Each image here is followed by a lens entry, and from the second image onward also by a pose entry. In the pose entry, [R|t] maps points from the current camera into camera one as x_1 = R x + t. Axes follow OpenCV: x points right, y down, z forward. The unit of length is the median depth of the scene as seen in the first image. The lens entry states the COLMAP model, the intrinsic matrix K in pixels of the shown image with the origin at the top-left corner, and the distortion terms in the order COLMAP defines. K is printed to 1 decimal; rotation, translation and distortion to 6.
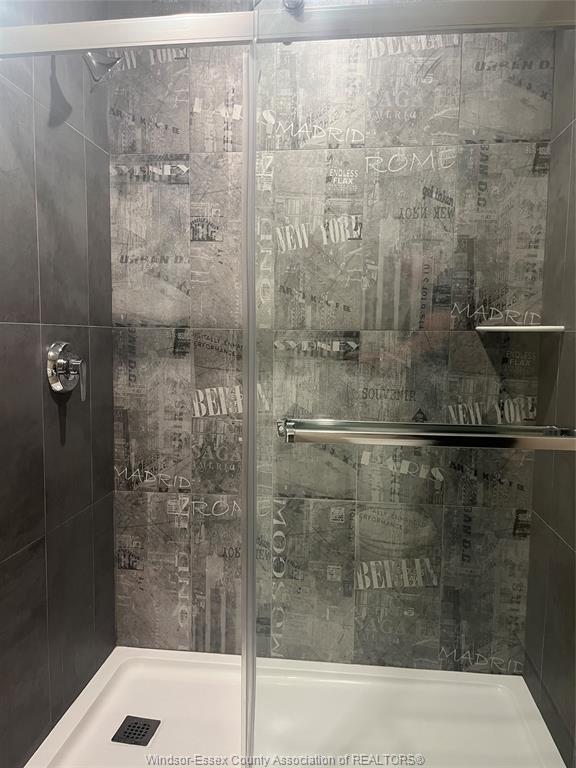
lens RADIAL K [[583.9, 0, 283.1], [0, 583.9, 388.2], [0, 0, 1]] dist [0.060617, -0.082144]
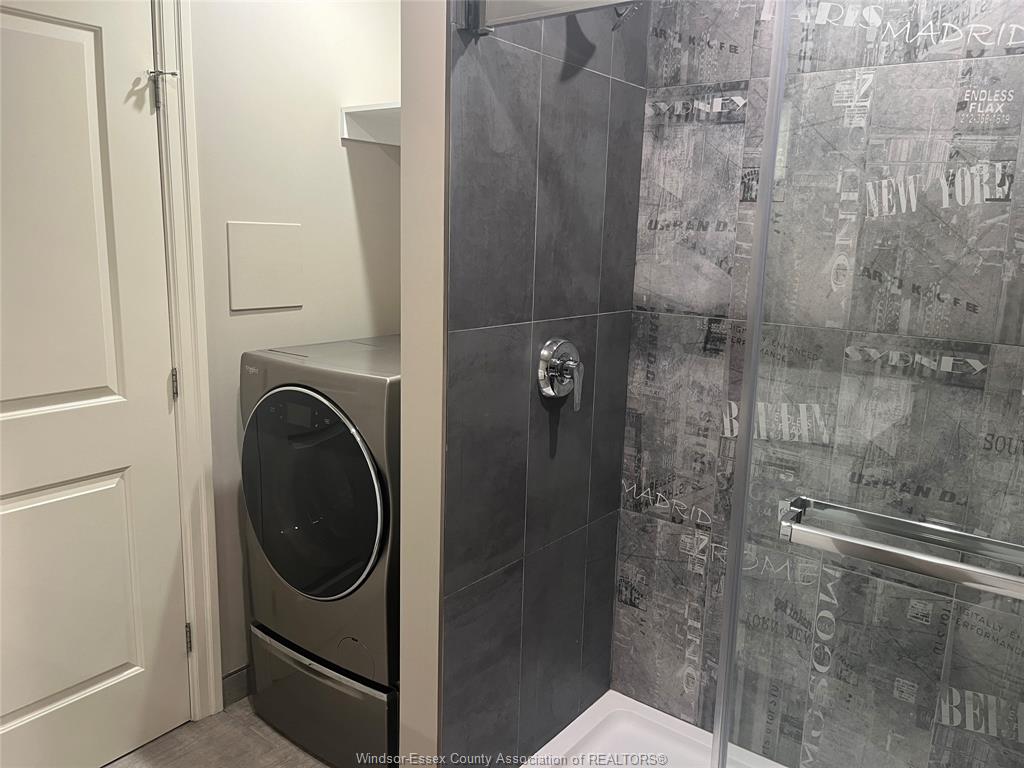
lens RADIAL K [[778.6, 0, 512.1], [0, 778.6, 385.7], [0, 0, 1]] dist [0.060617, -0.082144]
pose [[0.858934, 0.111708, -0.499753, 0.115275], [-0.066411, 0.991975, 0.107591, -0.109501], [0.507761, -0.059224, 0.859460, -0.002296]]
